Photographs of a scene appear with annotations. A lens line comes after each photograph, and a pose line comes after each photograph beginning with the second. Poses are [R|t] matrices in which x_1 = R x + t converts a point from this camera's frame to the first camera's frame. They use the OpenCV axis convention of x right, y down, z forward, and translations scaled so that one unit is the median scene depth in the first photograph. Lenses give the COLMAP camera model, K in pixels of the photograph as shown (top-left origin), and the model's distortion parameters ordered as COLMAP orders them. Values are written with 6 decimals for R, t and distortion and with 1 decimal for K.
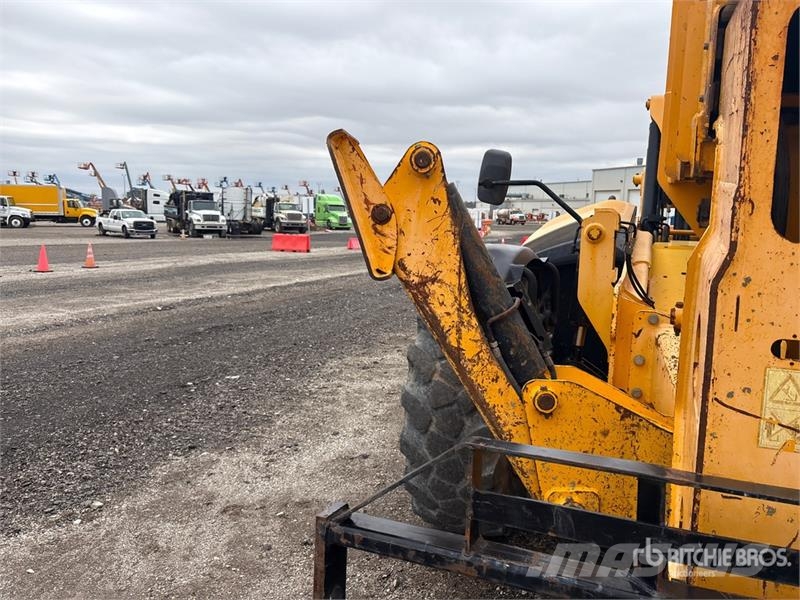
lens RADIAL K [[613.2, 0, 410.4], [0, 613.2, 302.4], [0, 0, 1]] dist [0.074452, -0.090033]
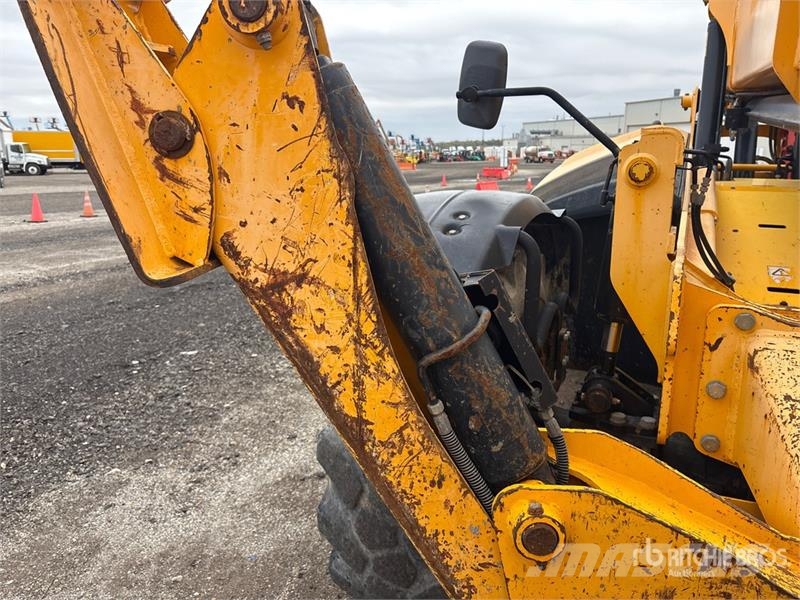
lens RADIAL K [[613.2, 0, 410.4], [0, 613.2, 302.4], [0, 0, 1]] dist [0.074452, -0.090033]
pose [[0.999014, -0.008870, -0.043493, 0.109343], [0.012873, 0.995617, 0.092634, -0.046928], [0.042481, -0.093103, 0.994750, 0.416684]]
